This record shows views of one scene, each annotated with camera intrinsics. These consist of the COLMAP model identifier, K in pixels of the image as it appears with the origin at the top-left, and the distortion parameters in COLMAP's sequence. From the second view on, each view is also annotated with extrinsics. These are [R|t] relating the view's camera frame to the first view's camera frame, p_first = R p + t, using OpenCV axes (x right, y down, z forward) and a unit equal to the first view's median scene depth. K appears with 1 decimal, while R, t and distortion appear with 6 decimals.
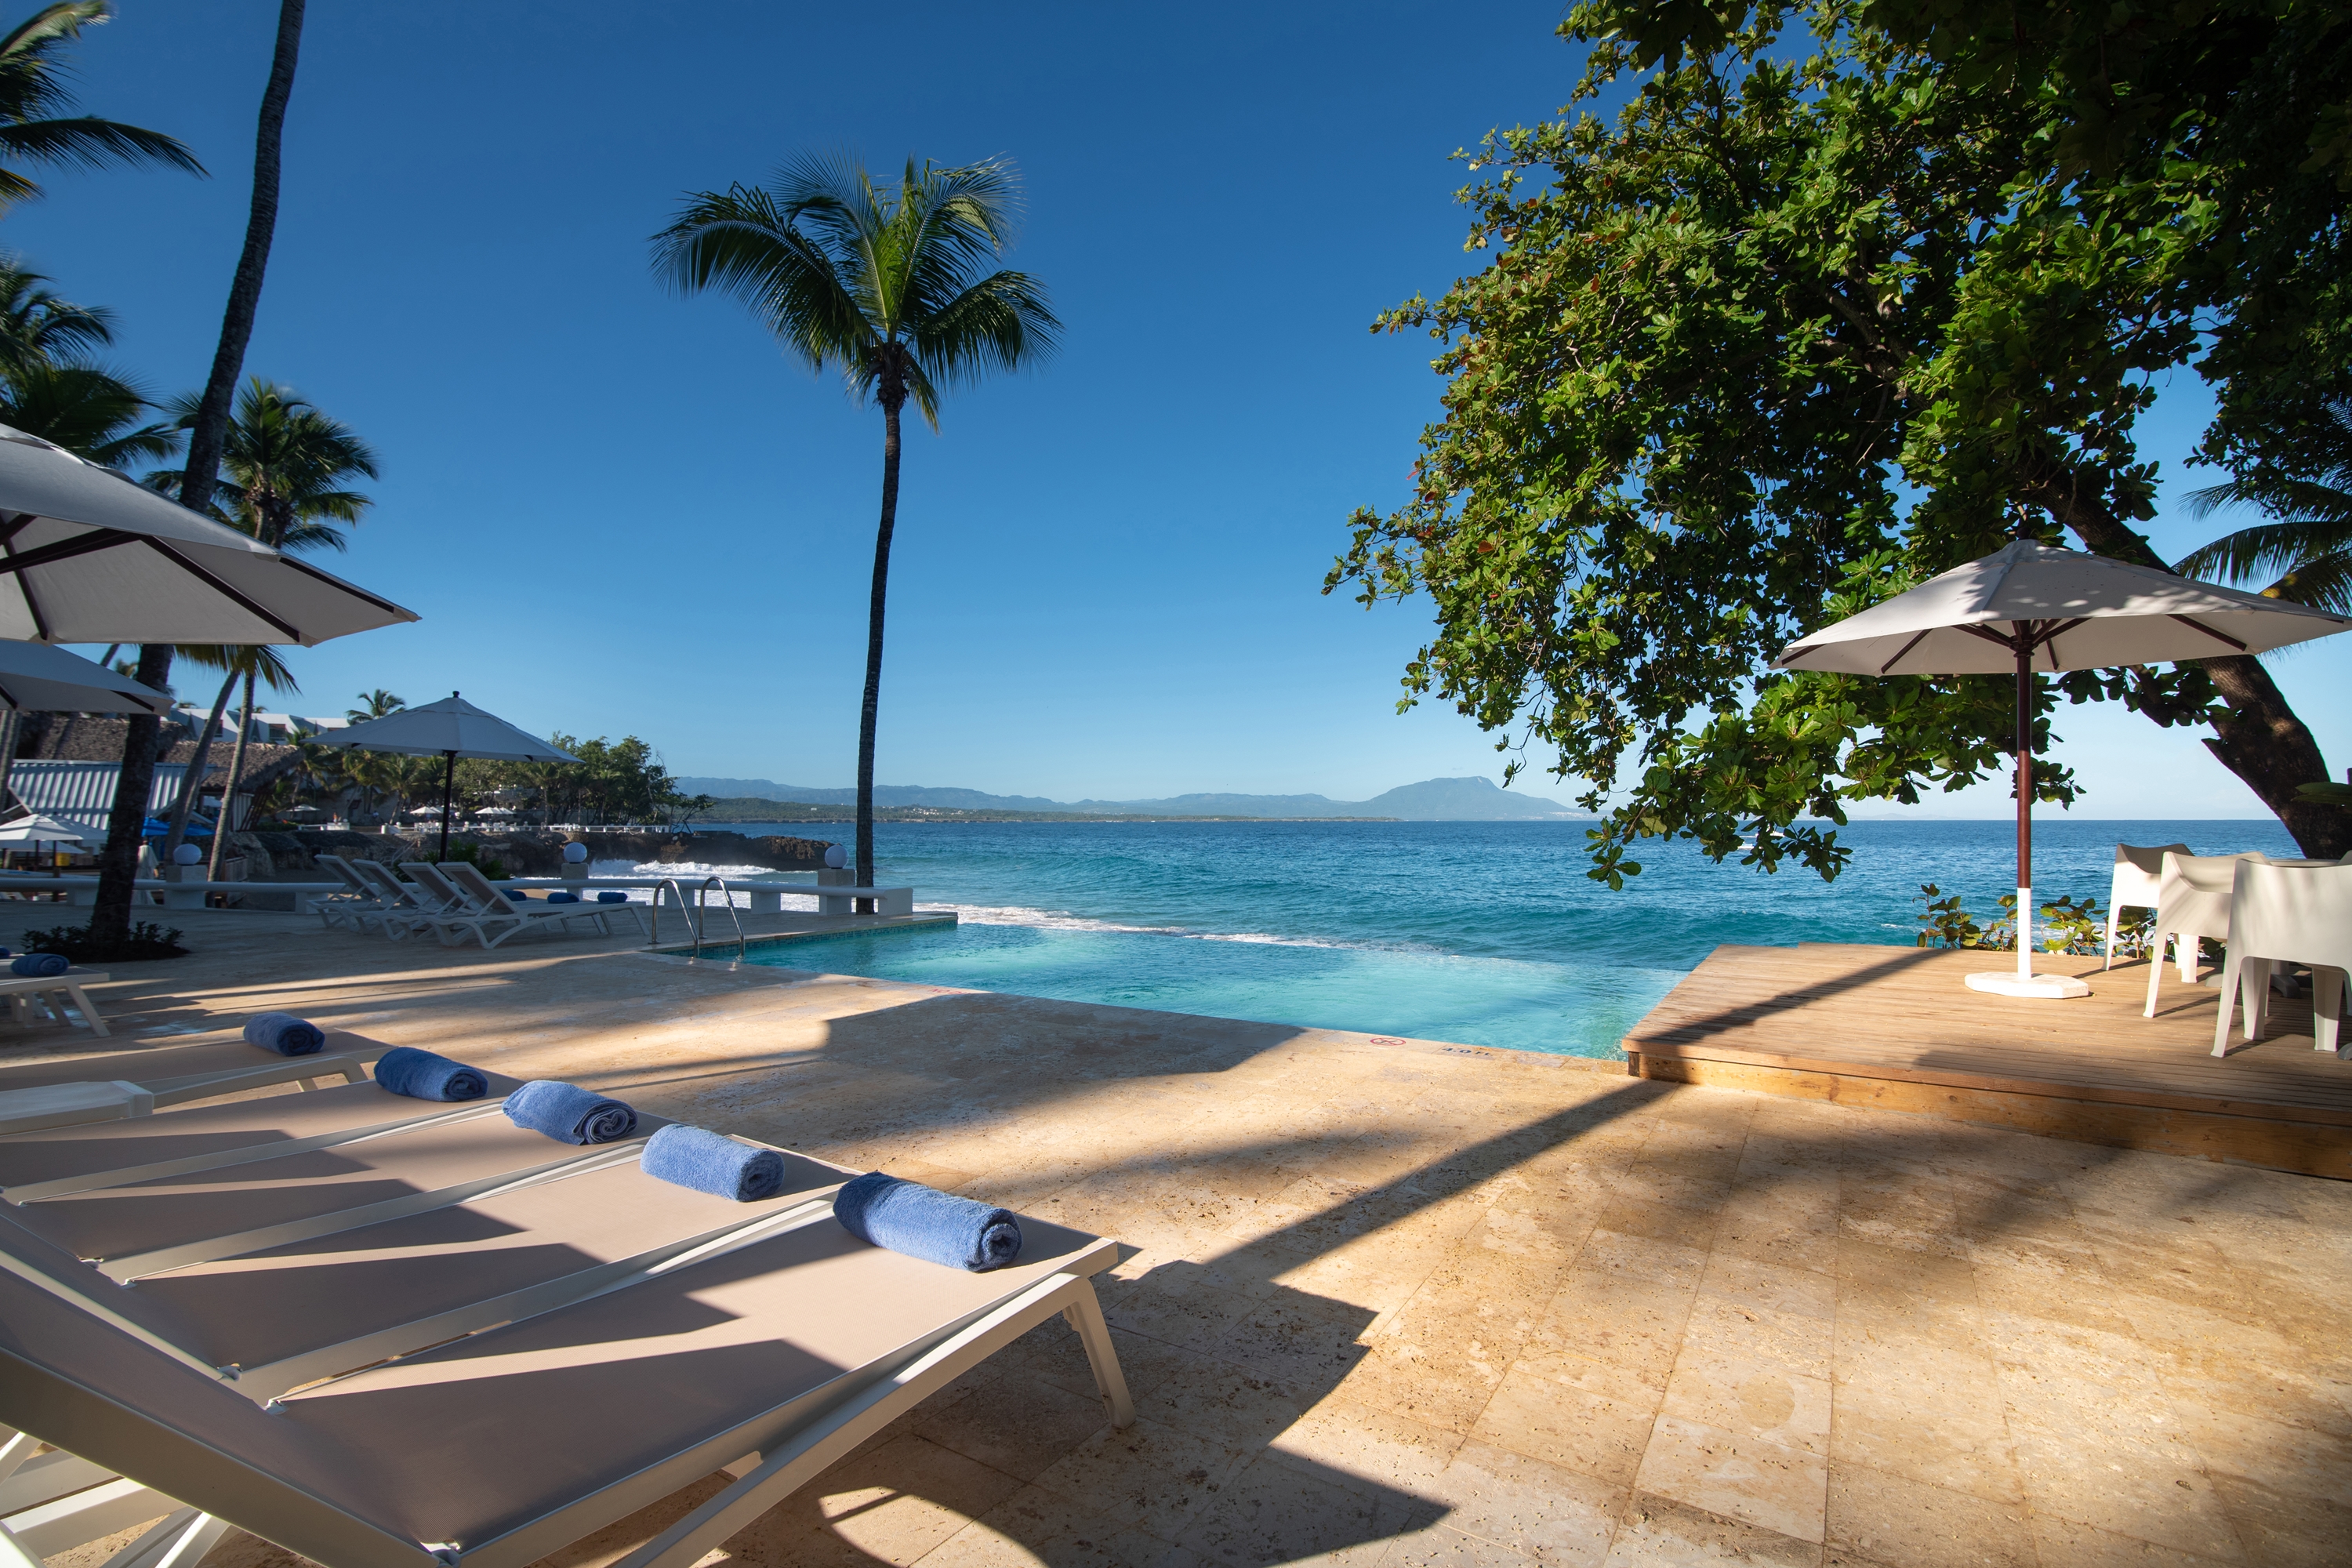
lens RADIAL K [[1093.0, 0, 1176.0], [0, 1093.0, 784.0], [0, 0, 1]] dist [-0.000432, 0.000040]
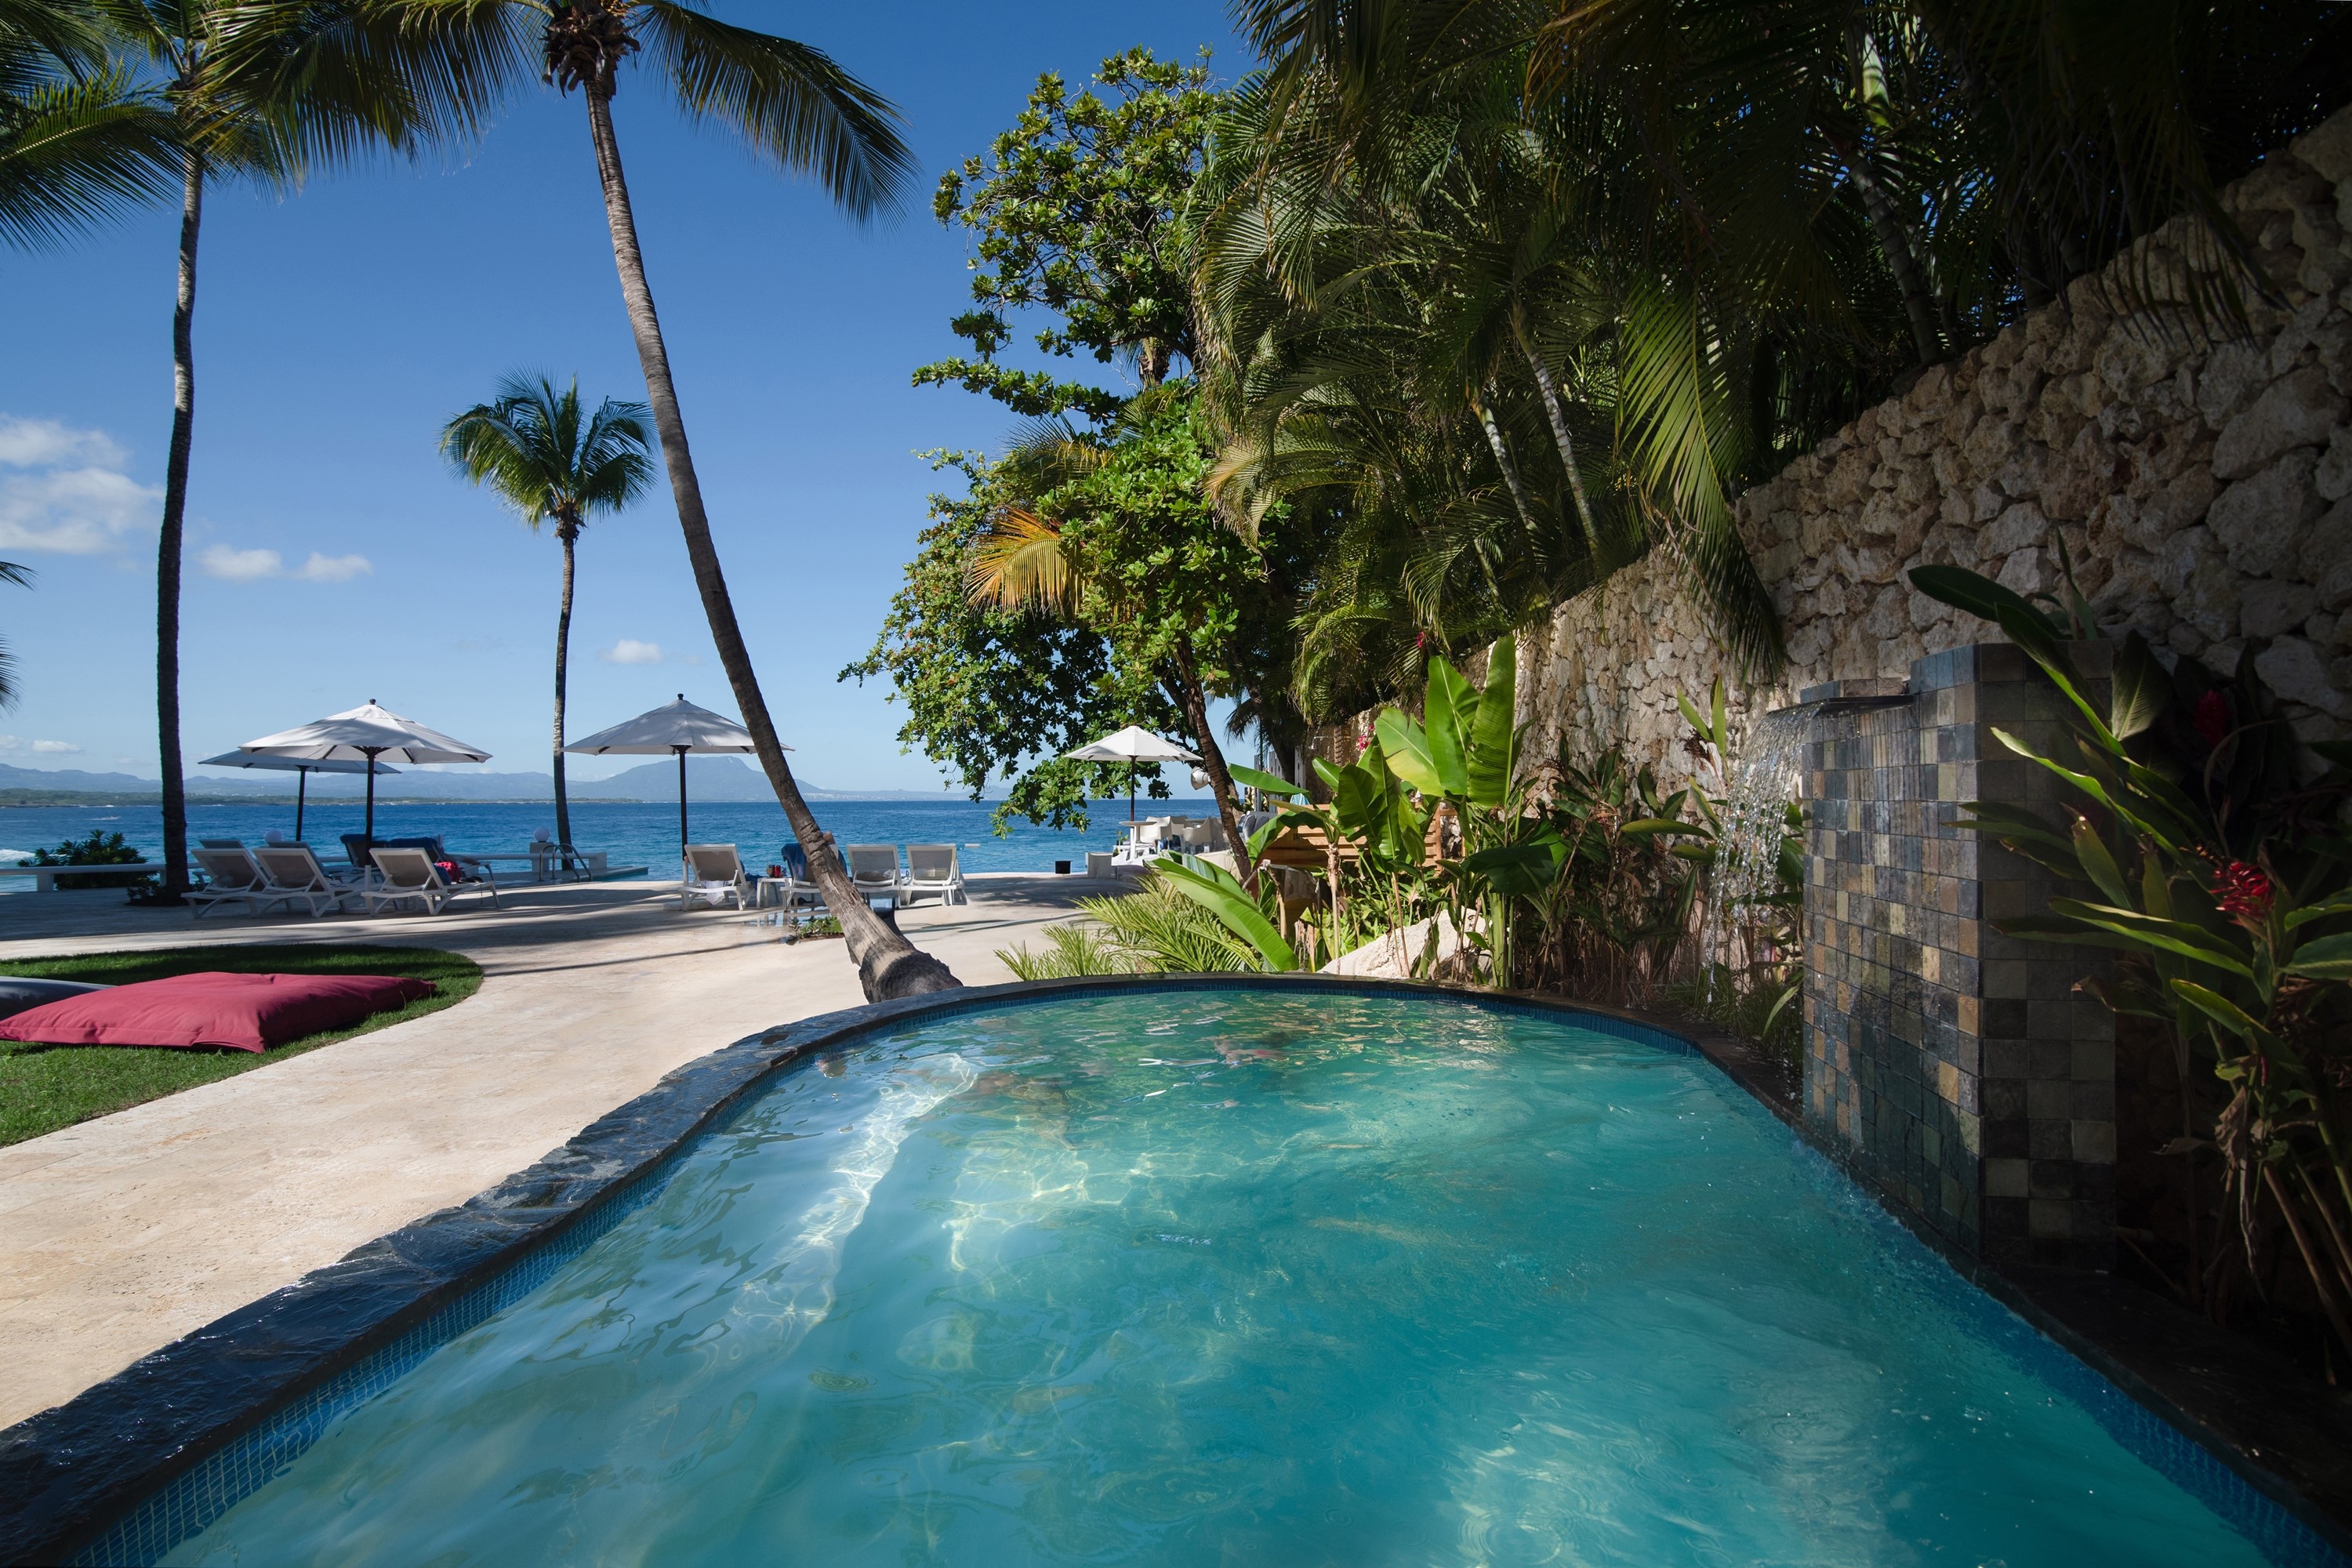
lens RADIAL K [[1127.3, 0, 1176.0], [0, 1127.3, 784.0], [0, 0, 1]] dist [0.000027, 0.000009]
pose [[0.773334, 0.004343, 0.633984, -0.634306], [-0.016621, 0.999772, 0.013425, -0.041421], [-0.633781, -0.020919, 0.773229, -0.809627]]
